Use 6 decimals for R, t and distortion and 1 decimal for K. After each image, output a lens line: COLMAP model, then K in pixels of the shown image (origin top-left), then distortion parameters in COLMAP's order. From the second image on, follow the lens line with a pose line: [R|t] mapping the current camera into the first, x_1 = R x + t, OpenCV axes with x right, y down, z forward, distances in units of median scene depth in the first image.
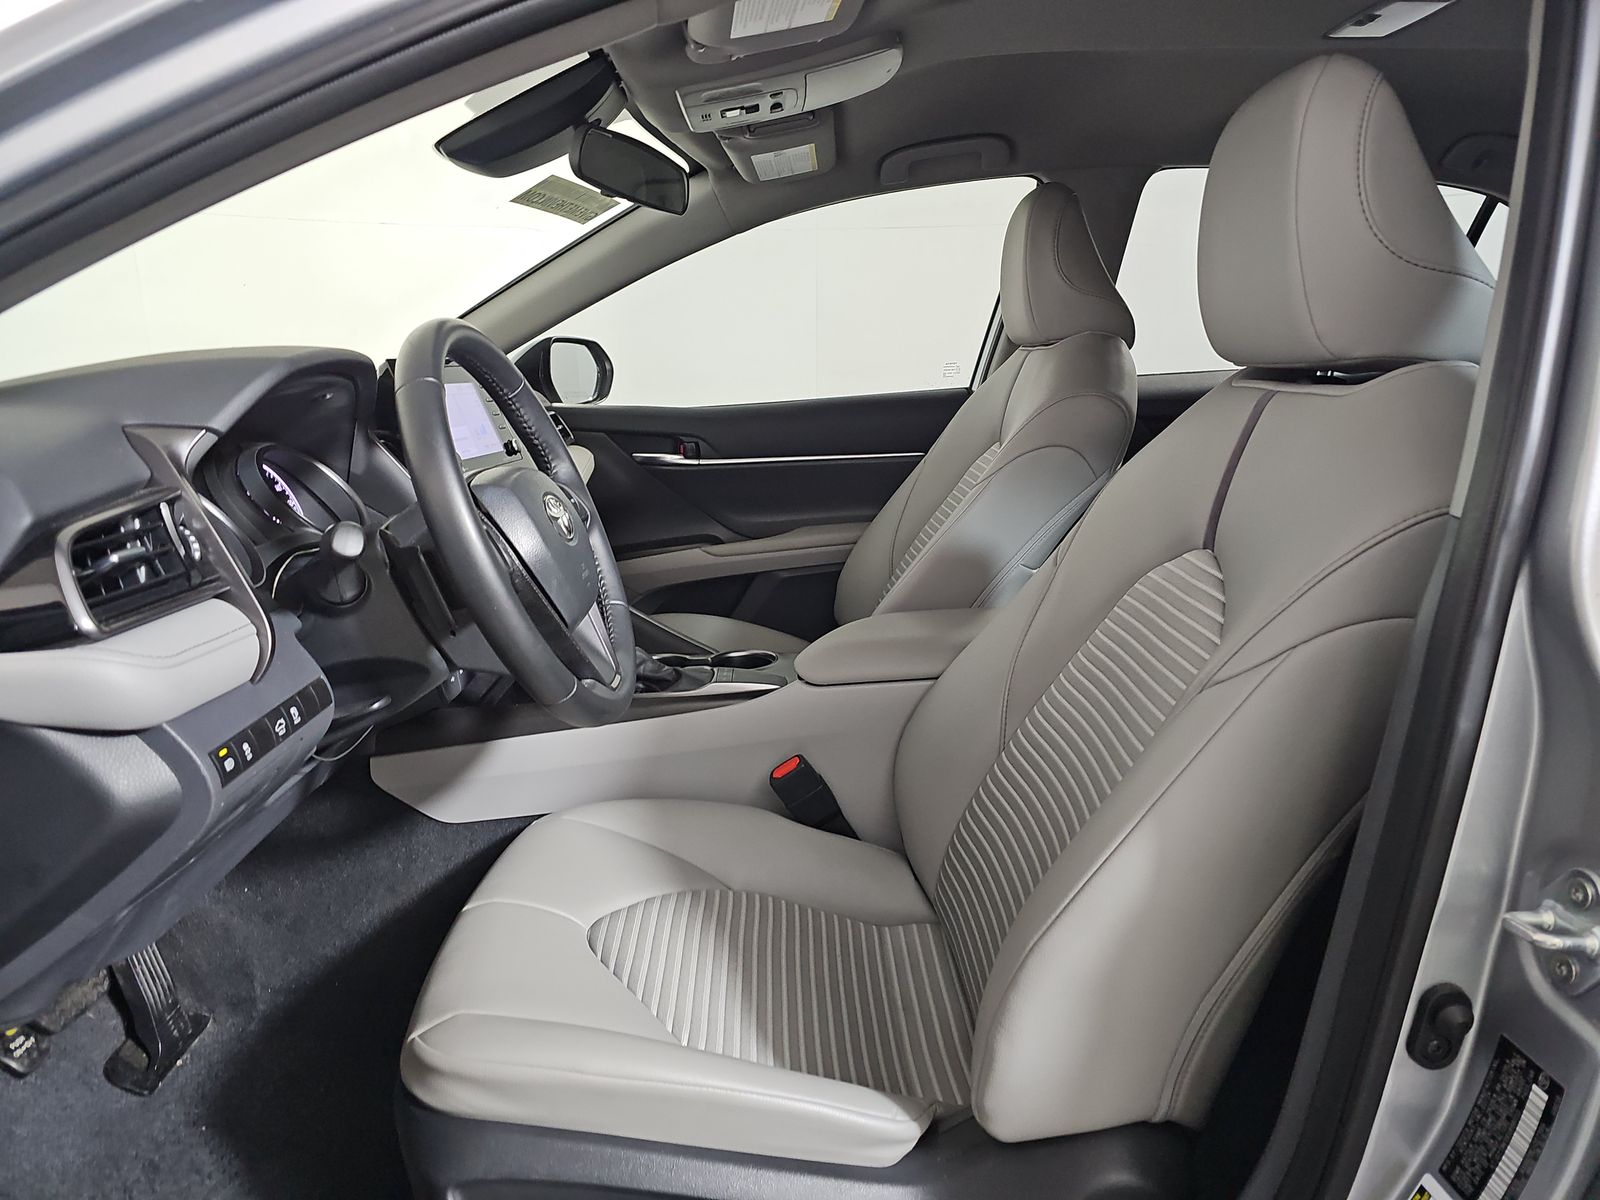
lens RADIAL K [[1063.9, 0, 752.9], [0, 1063.9, 599.7], [0, 0, 1]] dist [0.042114, -0.046511]
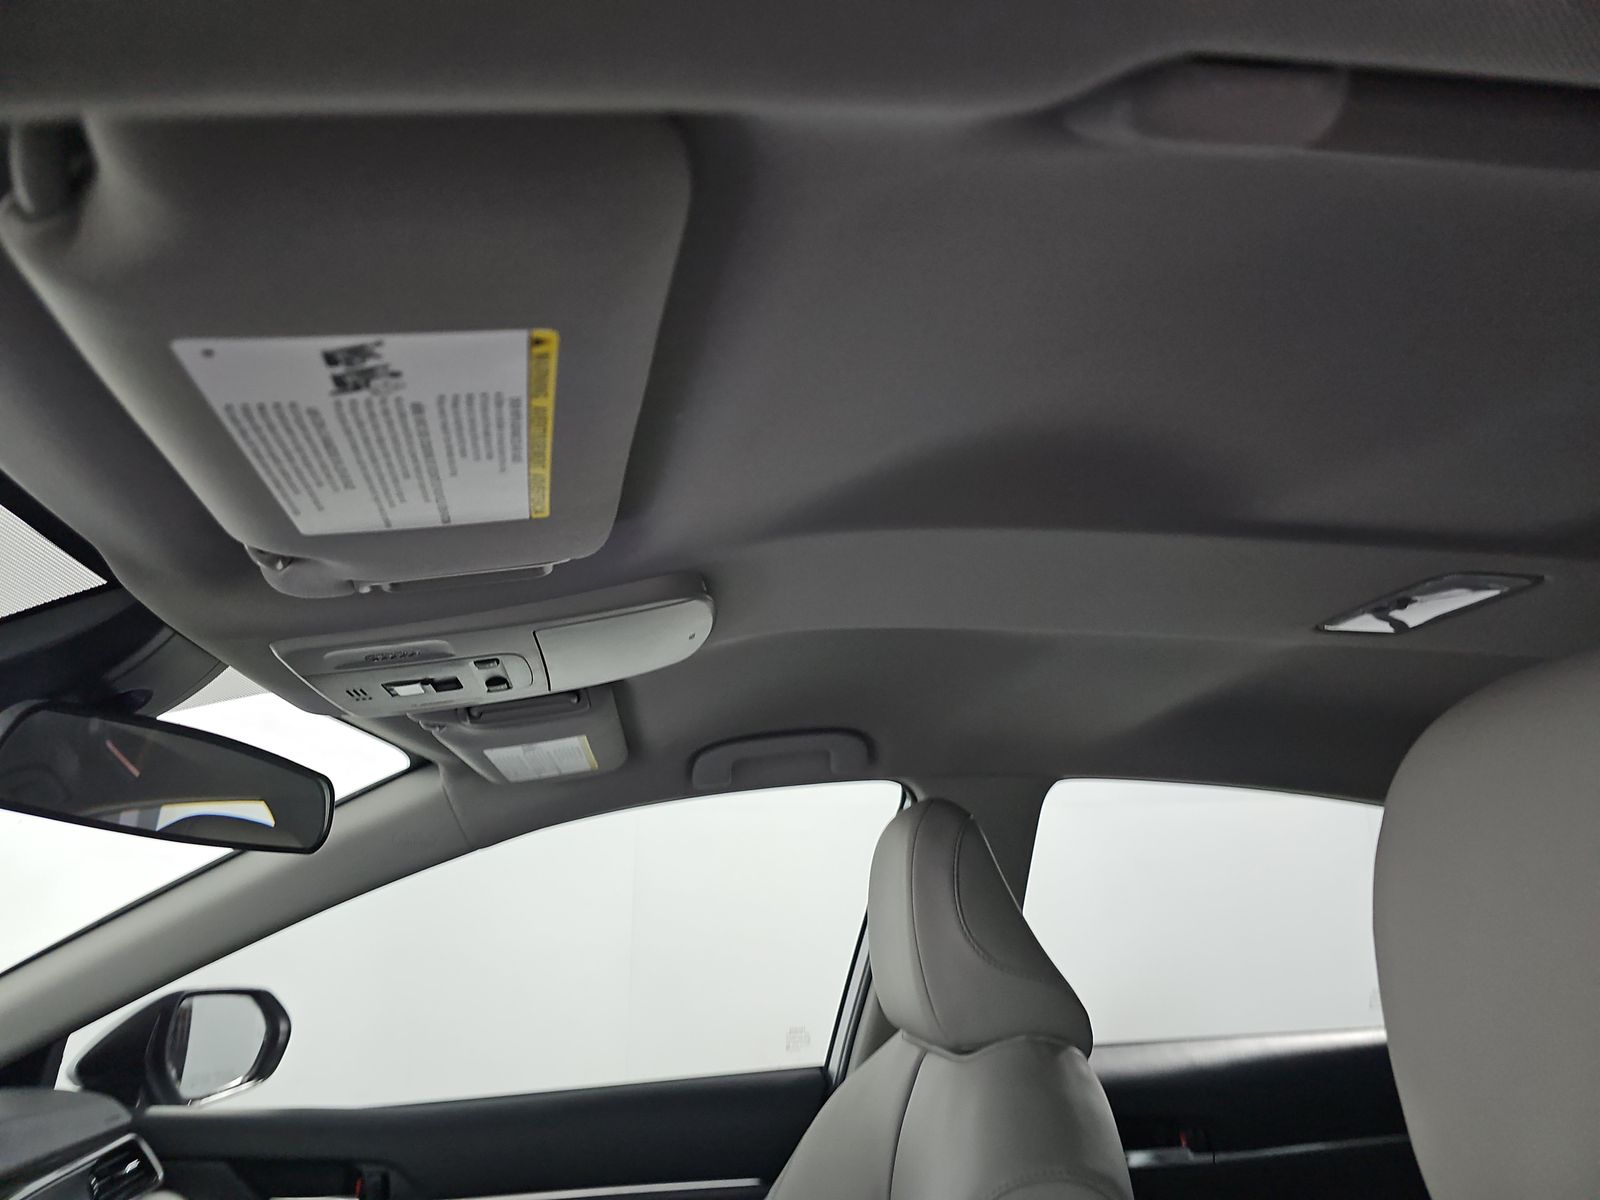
lens RADIAL K [[1063.9, 0, 752.9], [0, 1063.9, 599.7], [0, 0, 1]] dist [0.042114, -0.046511]
pose [[0.988476, 0.056556, 0.140414, 0.059048], [0.019179, 0.873320, -0.486769, -0.172686], [-0.150156, 0.483853, 0.862171, 0.368323]]
